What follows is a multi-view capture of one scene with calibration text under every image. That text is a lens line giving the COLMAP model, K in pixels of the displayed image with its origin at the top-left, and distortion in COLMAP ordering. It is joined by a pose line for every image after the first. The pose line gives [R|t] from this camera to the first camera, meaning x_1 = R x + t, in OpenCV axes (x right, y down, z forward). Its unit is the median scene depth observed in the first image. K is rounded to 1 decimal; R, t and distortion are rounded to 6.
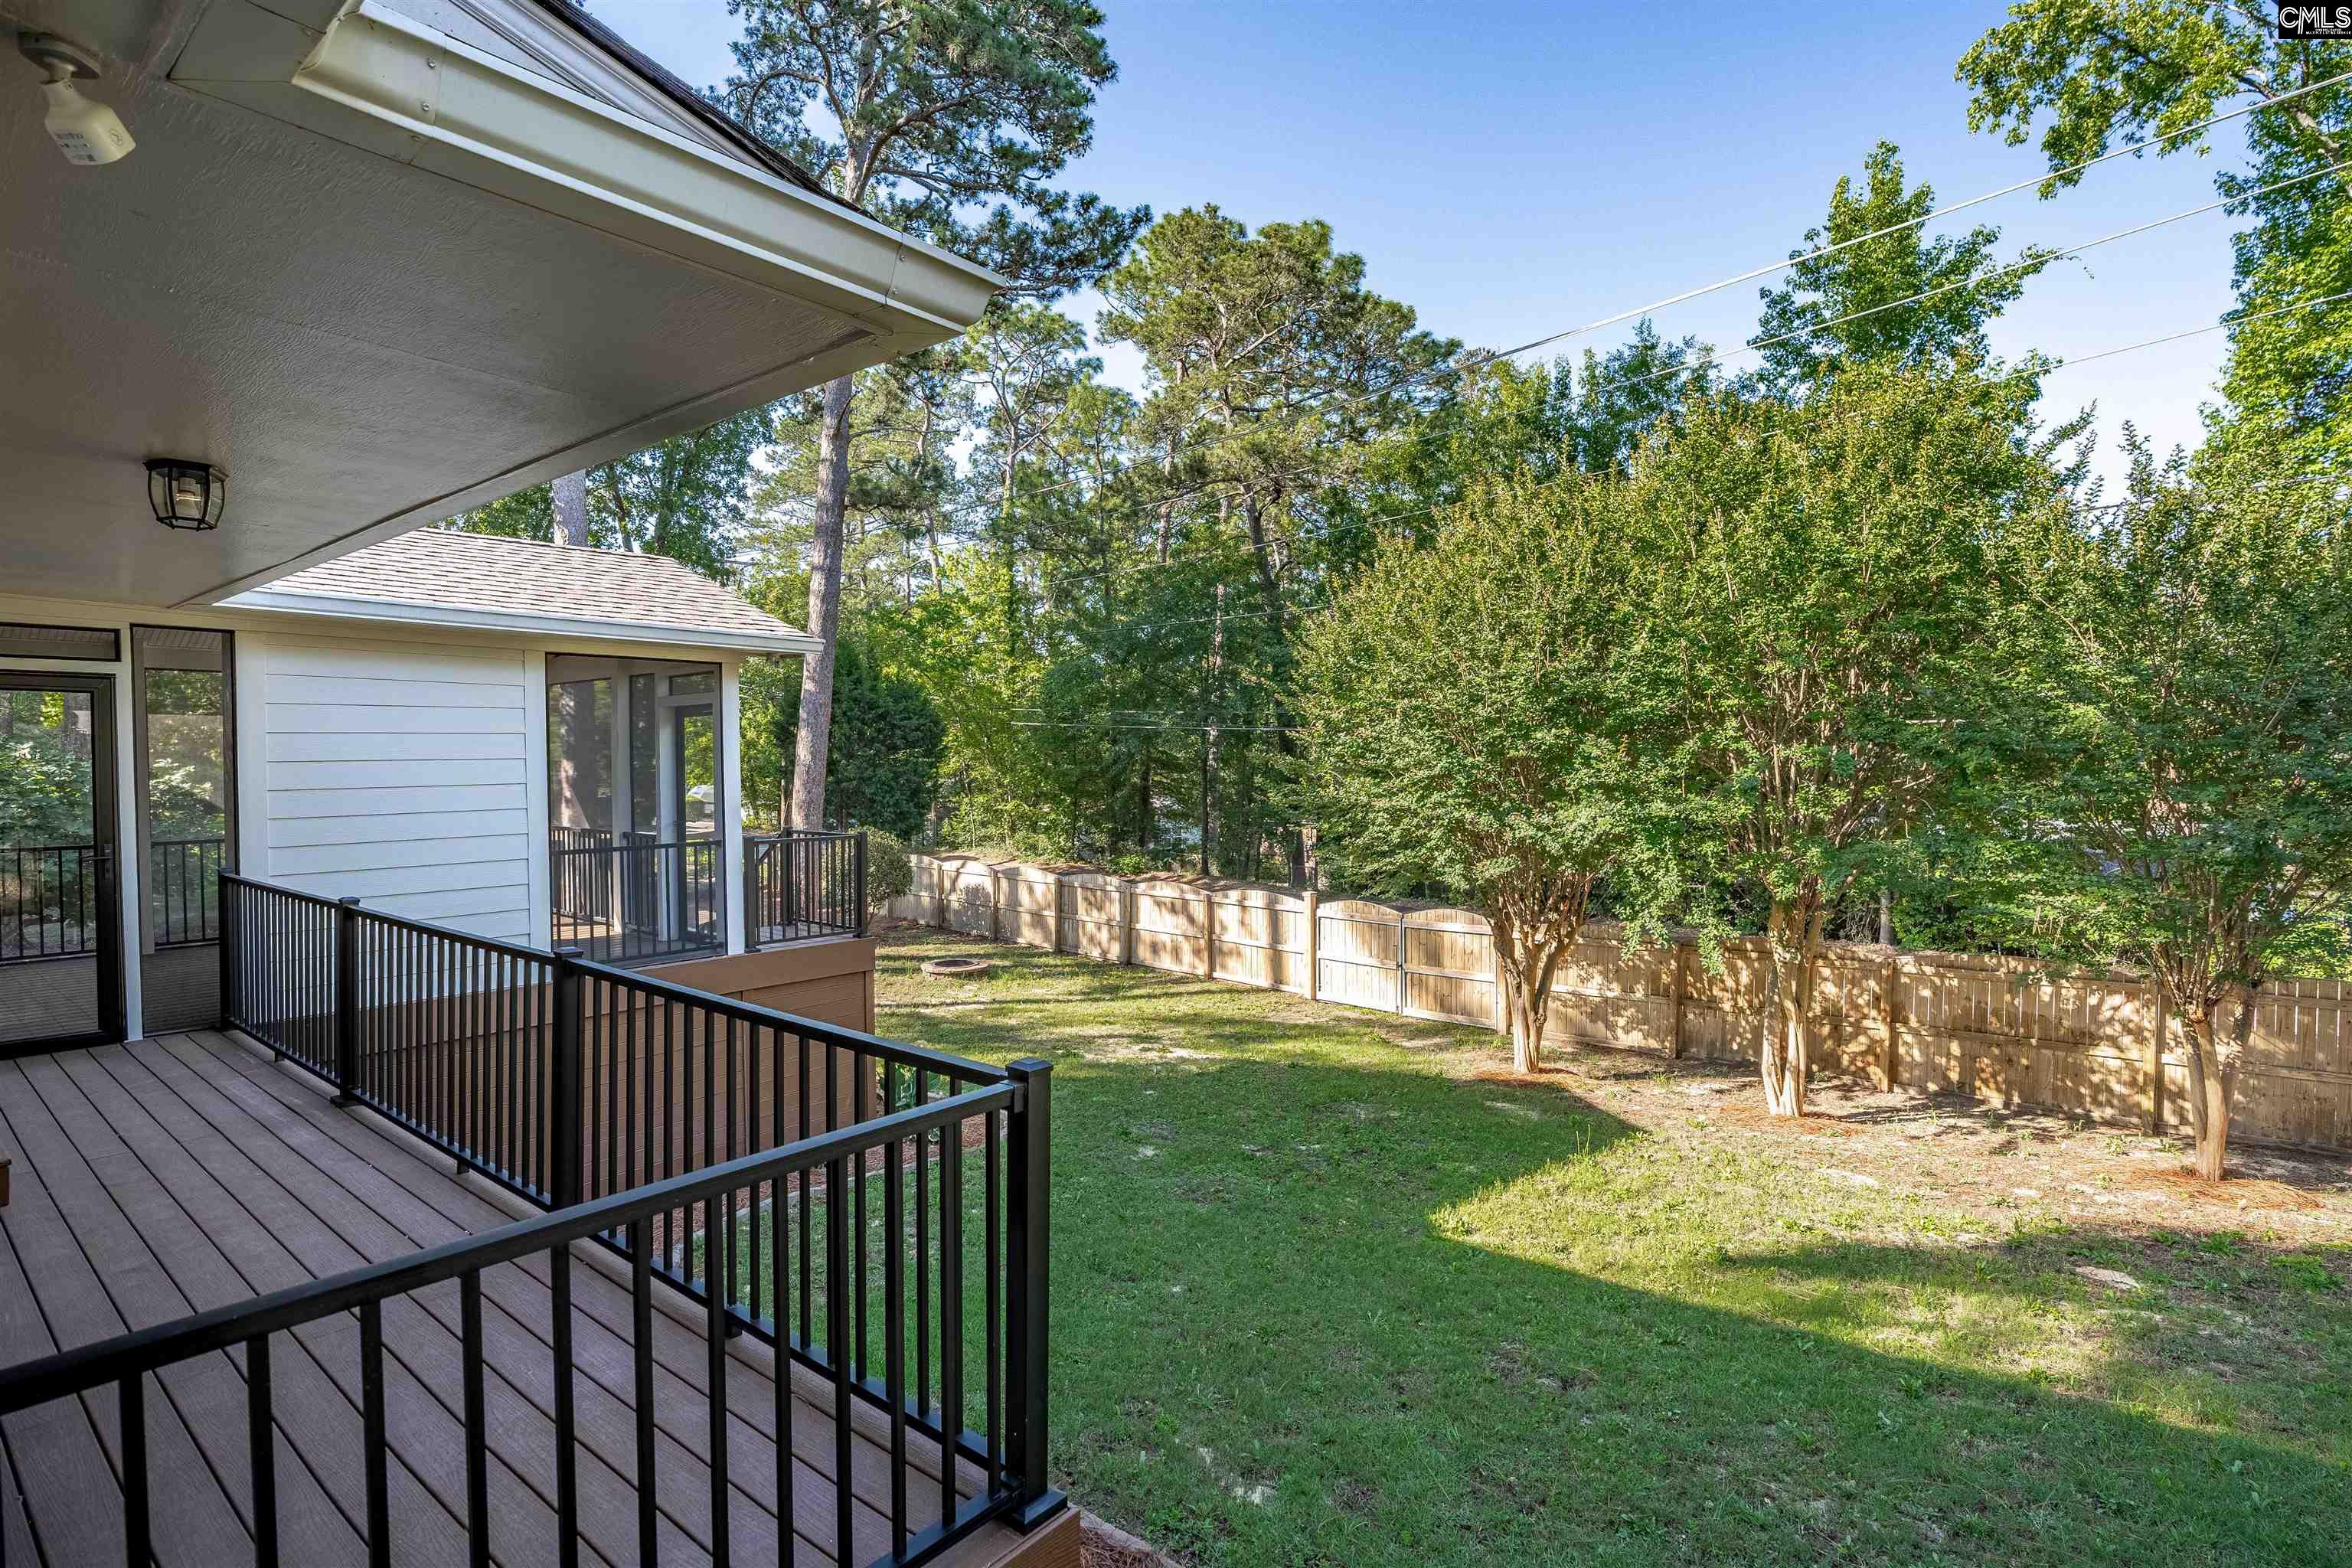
lens RADIAL K [[1112.0, 0, 1159.3], [0, 1112.0, 786.4], [0, 0, 1]] dist [-0.007087, -0.001027]
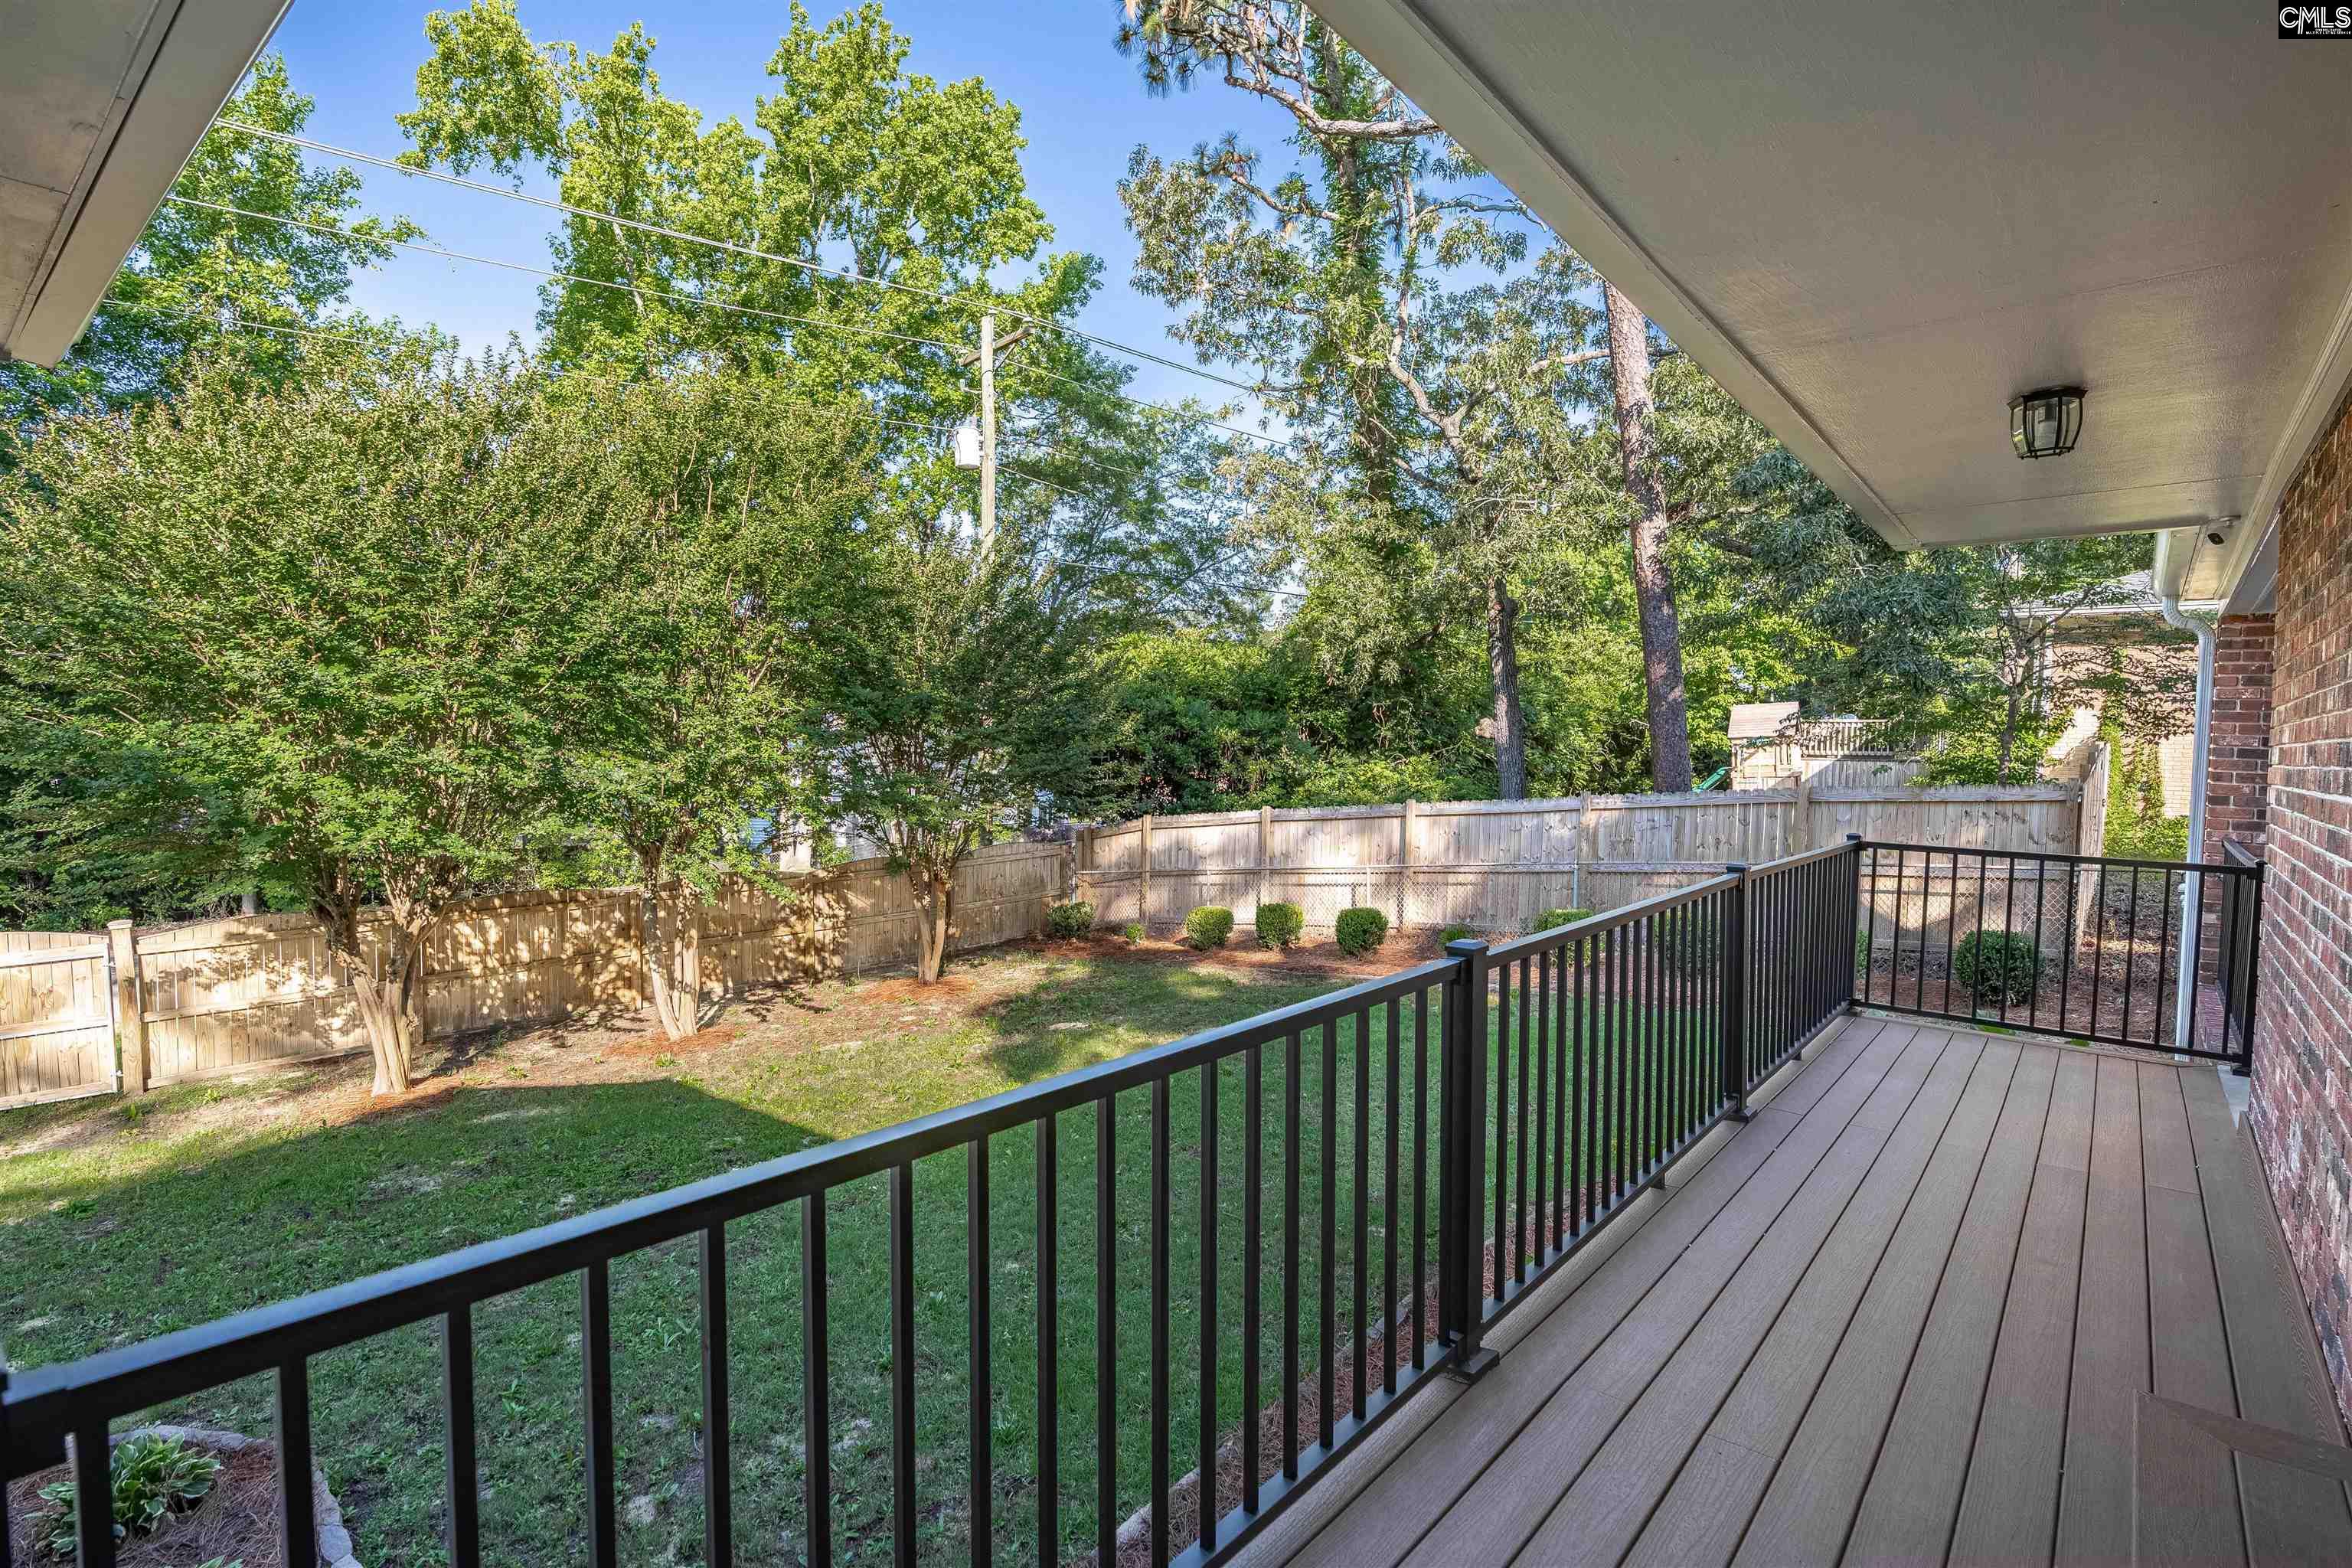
lens RADIAL K [[1112.0, 0, 1183.8], [0, 1112.0, 785.5], [0, 0, 1]] dist [-0.007087, -0.001027]
pose [[0.034442, -0.038103, 0.998680, -0.407507], [0.001040, 0.999274, 0.038090, 0.006525], [-0.999406, -0.000273, 0.034457, 0.373177]]
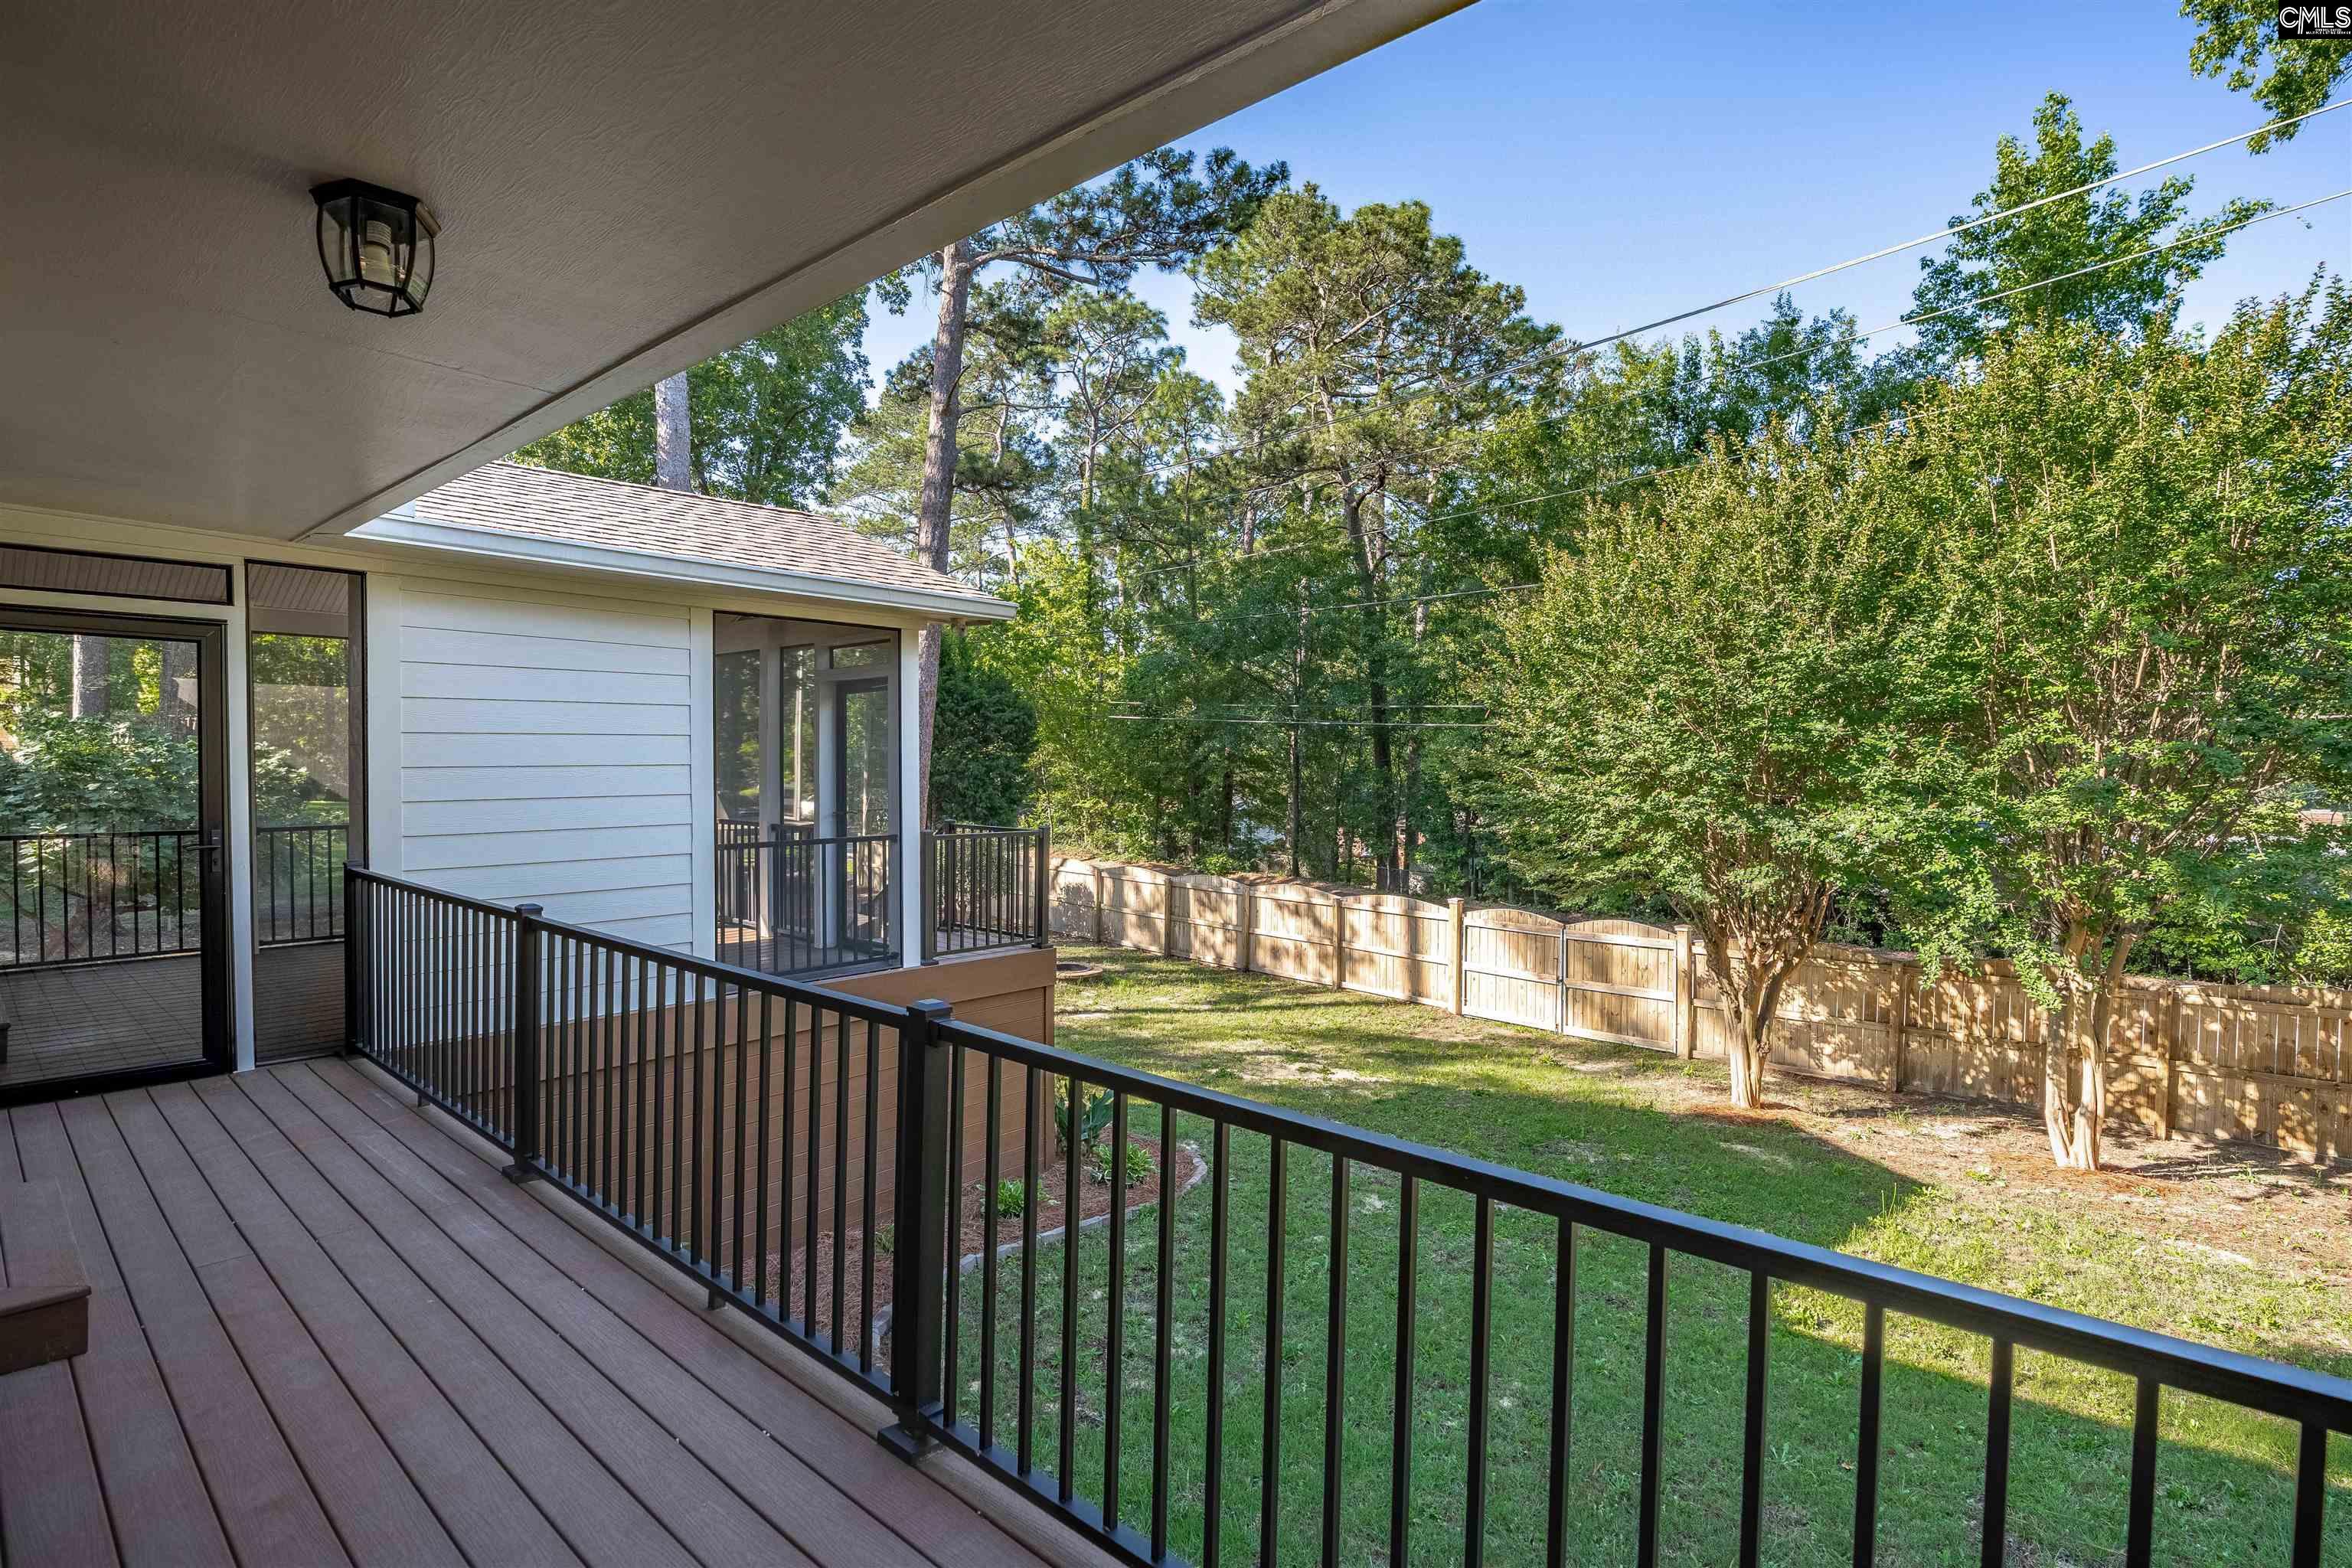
lens RADIAL K [[1112.0, 0, 1176.1], [0, 1112.0, 789.4], [0, 0, 1]] dist [-0.007087, -0.001027]
pose [[0.999221, 0.012383, -0.037476, -0.089049], [-0.012233, 0.999916, 0.004235, 0.004337], [0.037525, -0.003773, 0.999289, 0.087999]]
